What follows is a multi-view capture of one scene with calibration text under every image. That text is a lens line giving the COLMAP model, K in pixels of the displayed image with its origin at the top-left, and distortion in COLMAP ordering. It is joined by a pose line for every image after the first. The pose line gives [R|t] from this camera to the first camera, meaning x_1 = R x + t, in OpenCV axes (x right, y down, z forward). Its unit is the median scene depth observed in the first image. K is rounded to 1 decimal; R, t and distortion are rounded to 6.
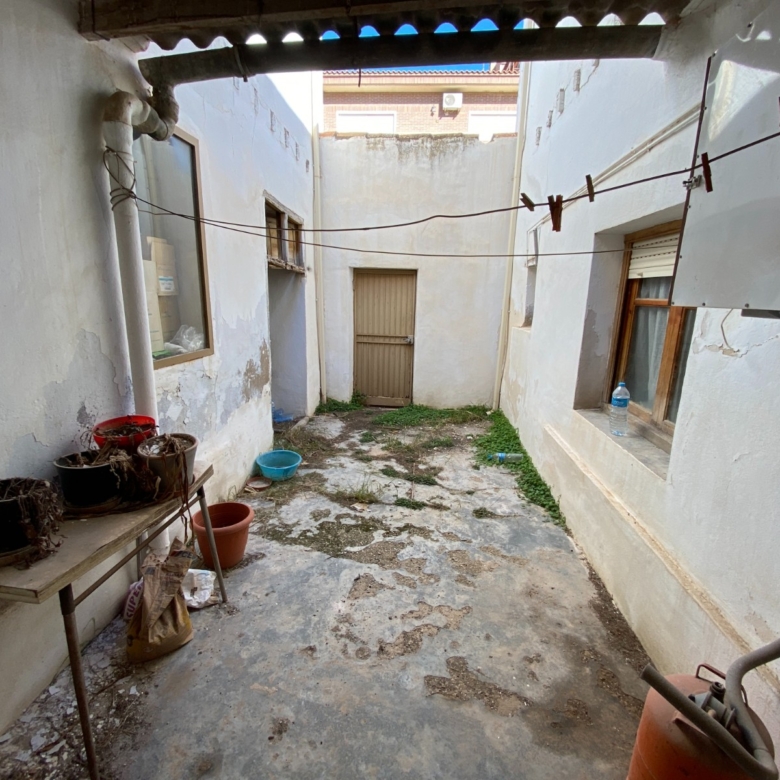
lens RADIAL K [[416.1, 0, 389.1], [0, 416.1, 390.7], [0, 0, 1]] dist [0.025946, -0.024867]
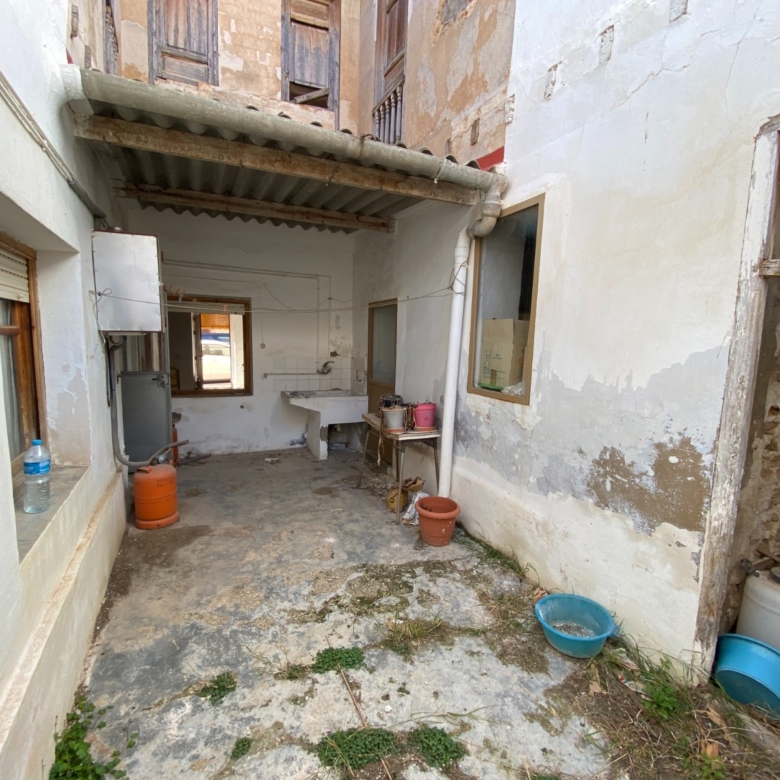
lens RADIAL K [[419.3, 0, 388.7], [0, 419.3, 391.2], [0, 0, 1]] dist [0.025944, -0.028821]
pose [[-0.861681, 0.025647, -0.506803, 0.298090], [-0.154625, 0.937958, 0.310364, -0.320753], [0.483320, 0.345799, -0.804254, 1.403264]]
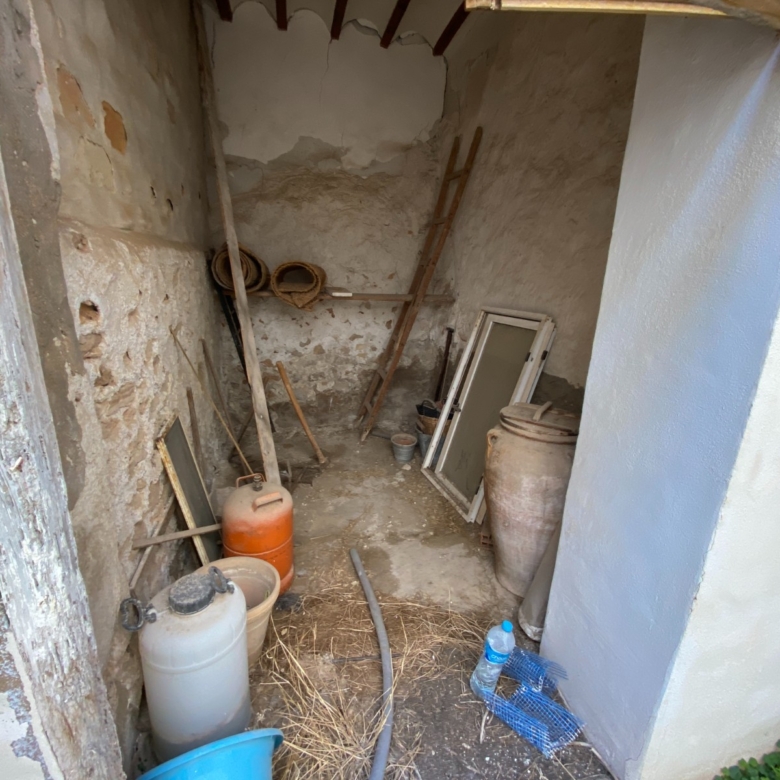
lens RADIAL K [[416.1, 0, 389.1], [0, 416.1, 390.7], [0, 0, 1]] dist [0.025946, -0.024867]
pose [[0.327730, 0.257362, -0.909042, -0.152633], [-0.242380, 0.952883, 0.182390, -0.240383], [0.913151, 0.160559, 0.374668, 1.281768]]
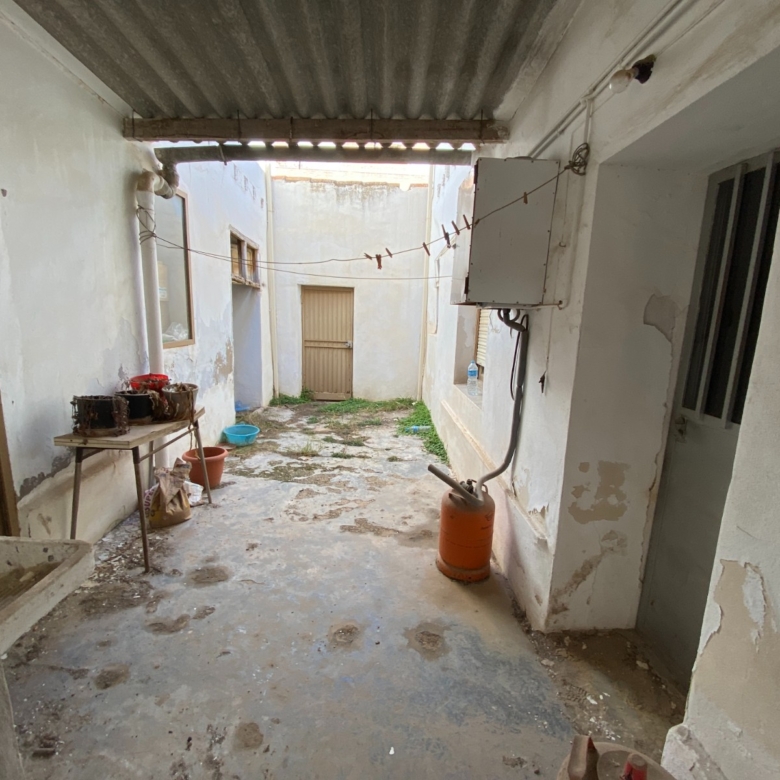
lens RADIAL K [[411.7, 0, 390.0], [0, 411.7, 390.0], [0, 0, 1]] dist [0.038809, -0.026498]
pose [[0.993260, -0.010286, 0.115450, 0.051262], [0.015206, 0.999009, -0.041821, 0.113961], [-0.114906, 0.043295, 0.992432, -0.369218]]
